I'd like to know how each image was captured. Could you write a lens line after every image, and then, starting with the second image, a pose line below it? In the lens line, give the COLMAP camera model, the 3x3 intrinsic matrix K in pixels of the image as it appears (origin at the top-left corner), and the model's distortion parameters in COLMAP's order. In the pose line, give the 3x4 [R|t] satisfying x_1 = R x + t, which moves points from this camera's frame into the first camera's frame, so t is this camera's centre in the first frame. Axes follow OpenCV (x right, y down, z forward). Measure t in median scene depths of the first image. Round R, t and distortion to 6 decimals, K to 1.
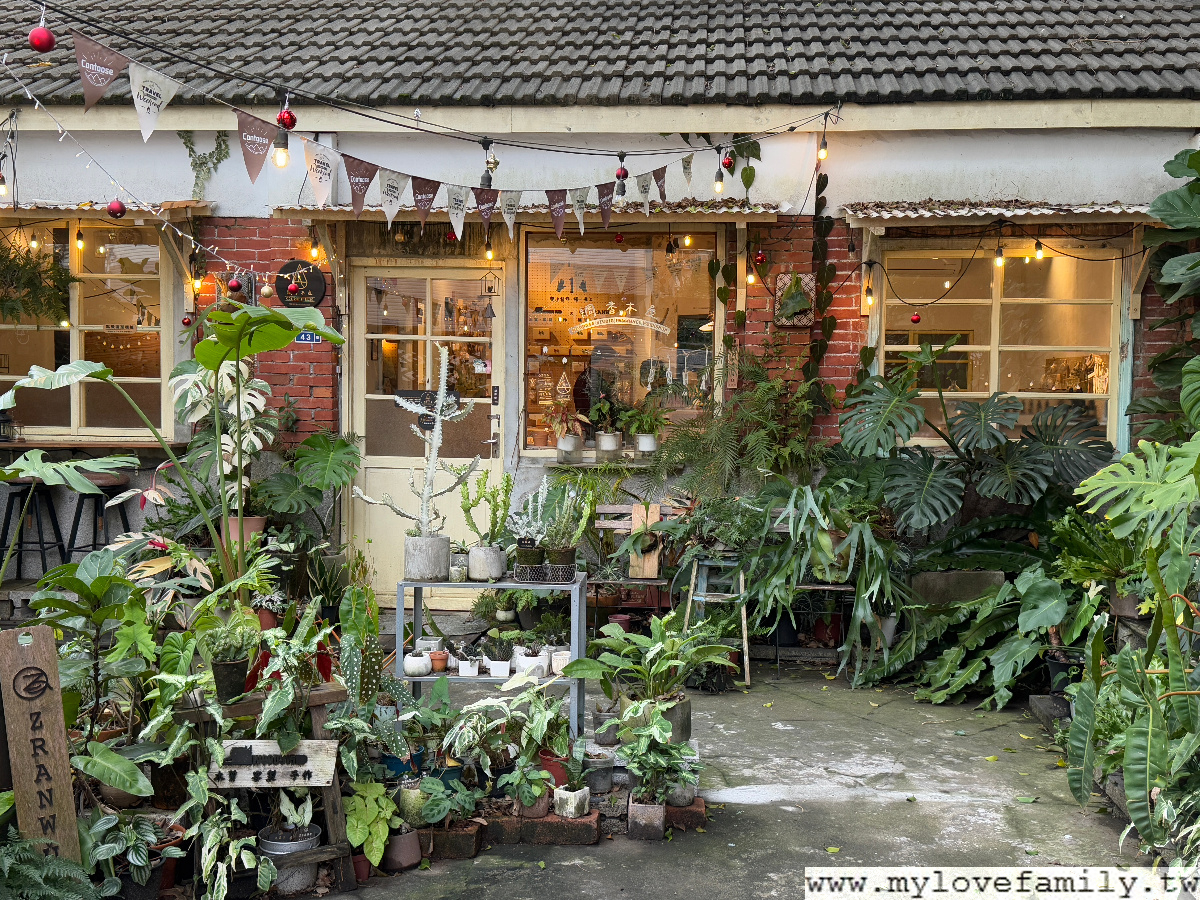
lens RADIAL K [[1328.9, 0, 600.9], [0, 1328.9, 450.8], [0, 0, 1]] dist [-0.030882, 0.000000]
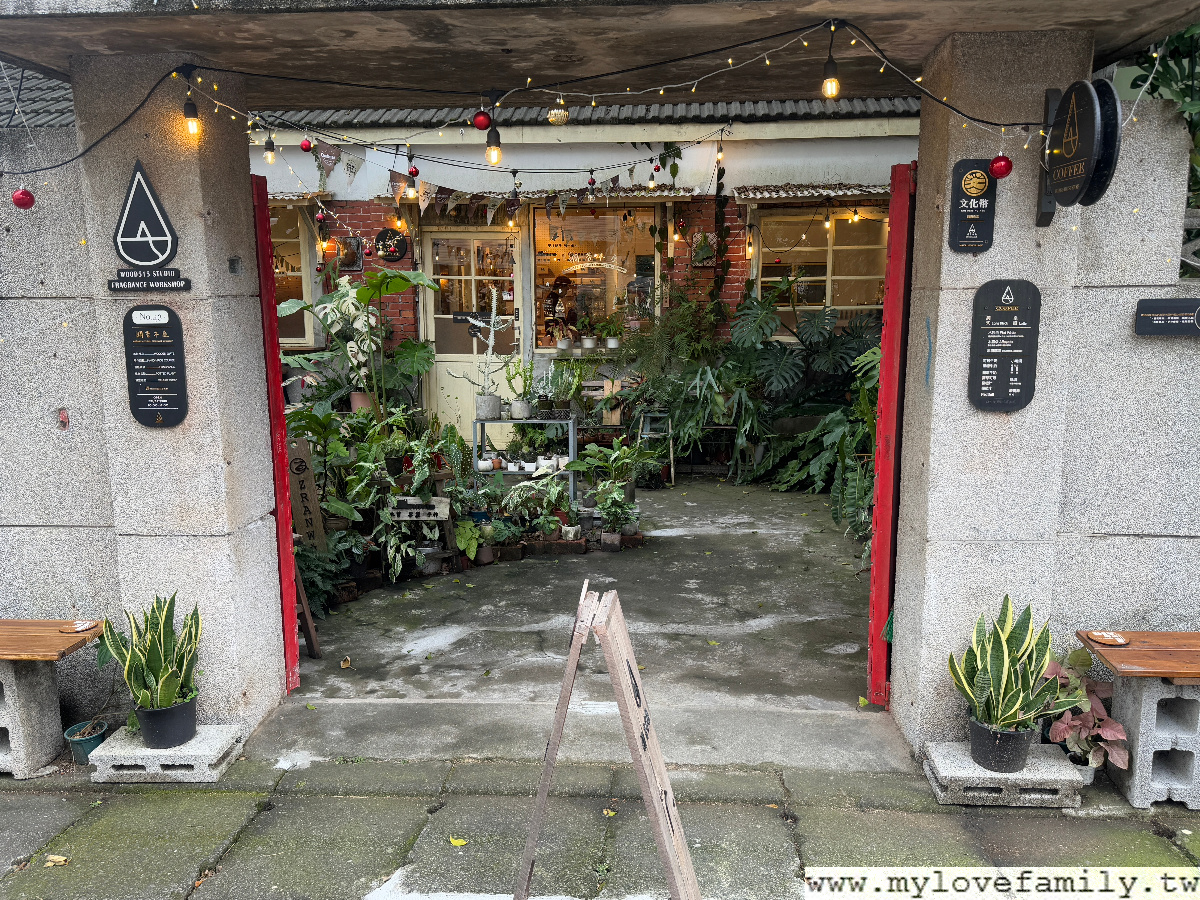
lens RADIAL K [[974.8, 0, 601.7], [0, 974.8, 456.6], [0, 0, 1]] dist [0.091989, -0.010591]
pose [[0.999703, -0.019826, 0.014185, 0.002230], [0.018193, 0.994073, 0.107177, 0.005020], [-0.016226, -0.106887, 0.994139, -0.219243]]
